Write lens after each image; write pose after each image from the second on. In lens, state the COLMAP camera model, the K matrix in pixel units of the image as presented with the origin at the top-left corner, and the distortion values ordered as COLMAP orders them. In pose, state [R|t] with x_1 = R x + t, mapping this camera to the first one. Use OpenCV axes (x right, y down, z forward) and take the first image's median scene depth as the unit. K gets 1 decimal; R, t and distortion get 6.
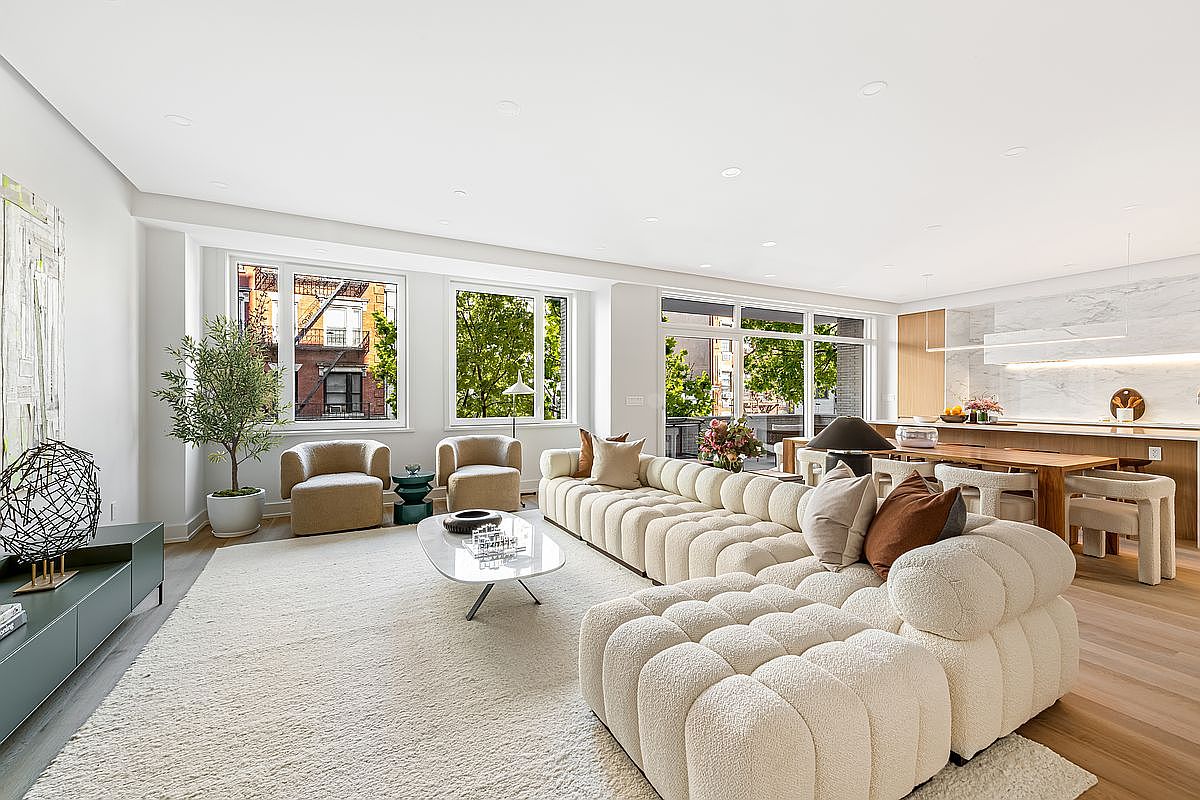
lens RADIAL K [[485.5, 0, 598.6], [0, 485.5, 398.2], [0, 0, 1]] dist [0.002373, -0.000211]
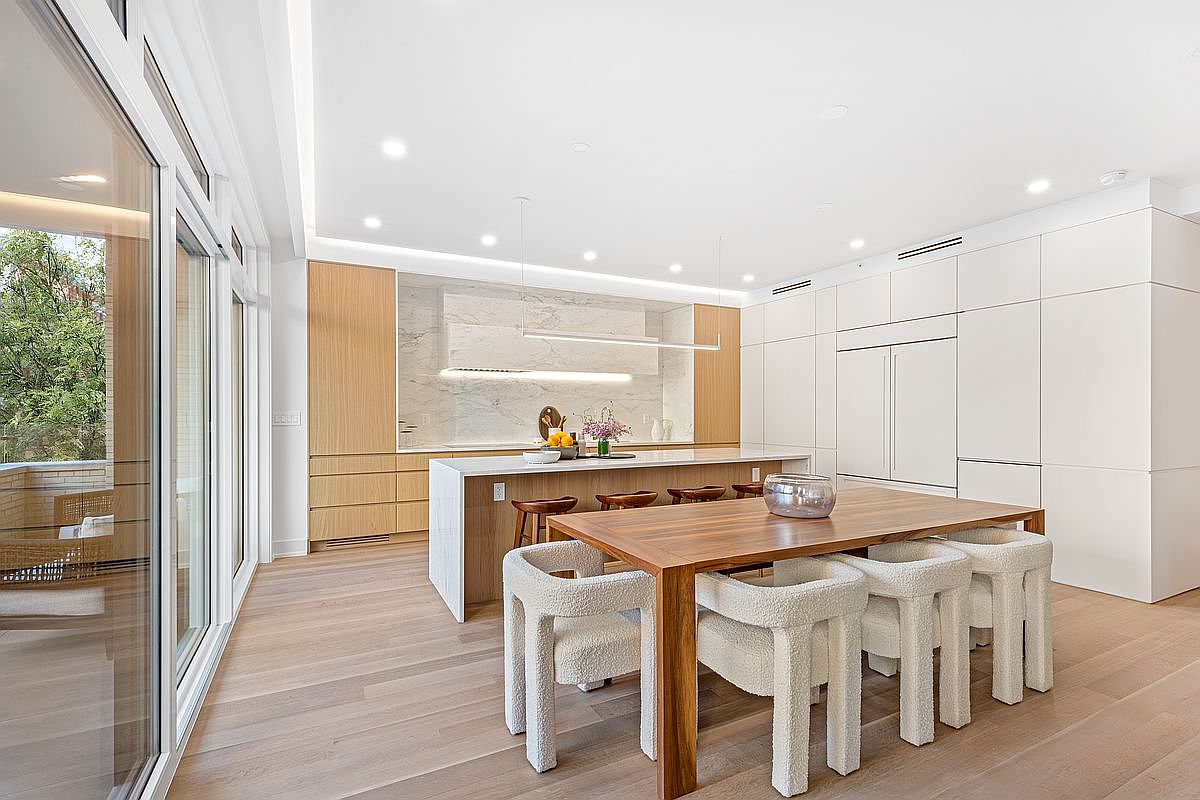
lens RADIAL K [[550.1, 0, 600.2], [0, 550.1, 409.7], [0, 0, 1]] dist [0.000344, 0.000013]
pose [[0.000122, 0.007396, 0.999973, 0.040672], [0.002403, 0.999970, -0.007396, -0.005705], [-0.999997, 0.002403, 0.000104, 0.883169]]
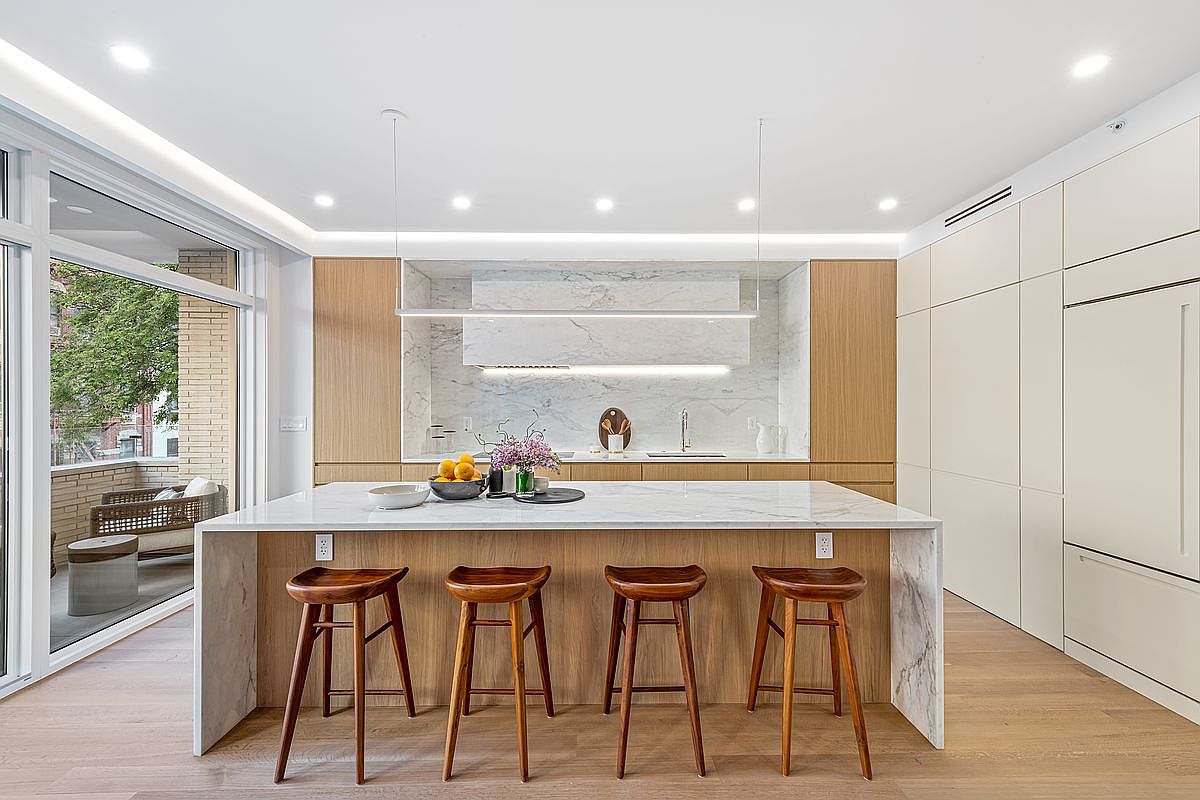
lens RADIAL K [[485.5, 0, 603.0], [0, 485.5, 398.8], [0, 0, 1]] dist [0.002373, -0.000211]
pose [[0.448507, 0.011117, 0.893710, 0.394542], [0.001816, 0.999909, -0.013350, -0.023721], [-0.893778, 0.007610, 0.448446, 0.661245]]
